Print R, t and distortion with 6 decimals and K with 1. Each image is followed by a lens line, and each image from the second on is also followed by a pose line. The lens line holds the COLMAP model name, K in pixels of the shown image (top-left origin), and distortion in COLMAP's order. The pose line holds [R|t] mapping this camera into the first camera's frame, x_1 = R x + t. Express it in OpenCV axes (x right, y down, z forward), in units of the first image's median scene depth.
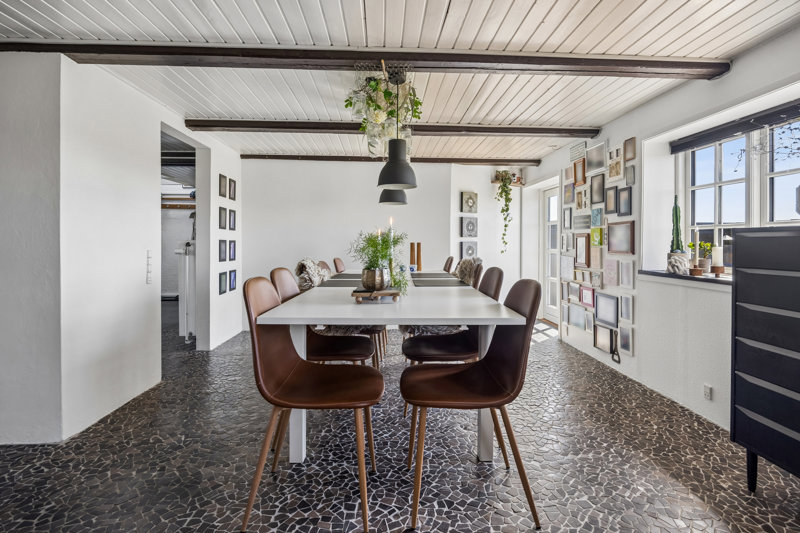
lens RADIAL K [[402.4, 0, 400.2], [0, 402.4, 244.0], [0, 0, 1]] dist [-0.006722, -0.000609]
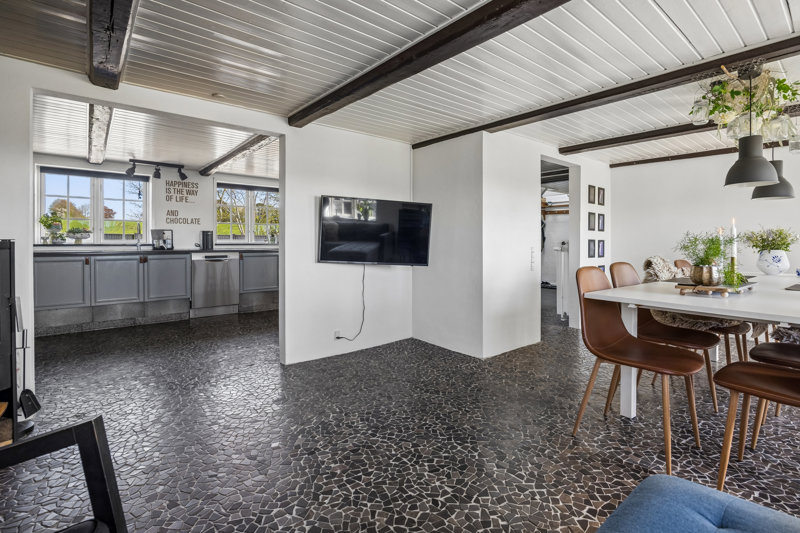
lens RADIAL K [[375.4, 0, 400.8], [0, 375.4, 241.4], [0, 0, 1]] dist [-0.000379, 0.000017]
pose [[0.593014, -0.000578, -0.805192, 0.212701], [-0.003460, 0.999989, -0.003266, 0.001846], [0.805184, 0.004723, 0.593006, -0.210519]]
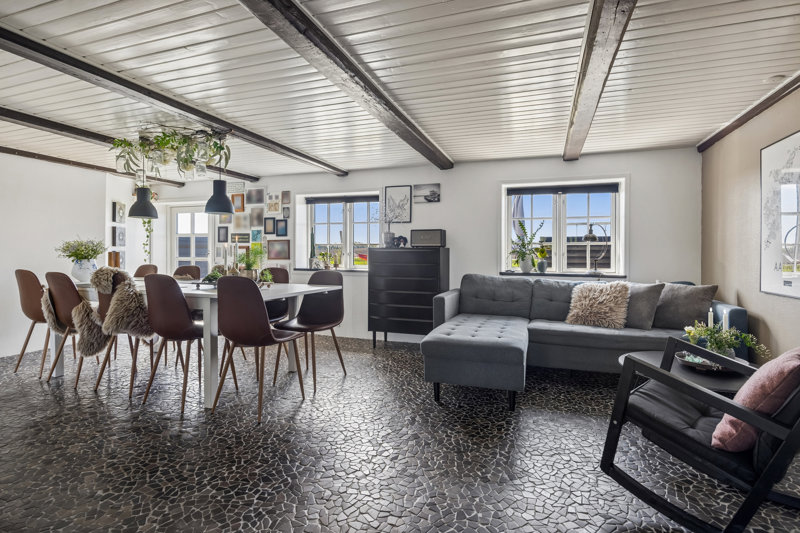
lens RADIAL K [[402.4, 0, 400.2], [0, 402.4, 244.0], [0, 0, 1]] dist [-0.006722, -0.000609]
pose [[0.387657, 0.018459, 0.921619, -1.086762], [-0.001347, 0.999810, -0.019458, -0.008947], [-0.921803, 0.006301, 0.387609, -0.139775]]
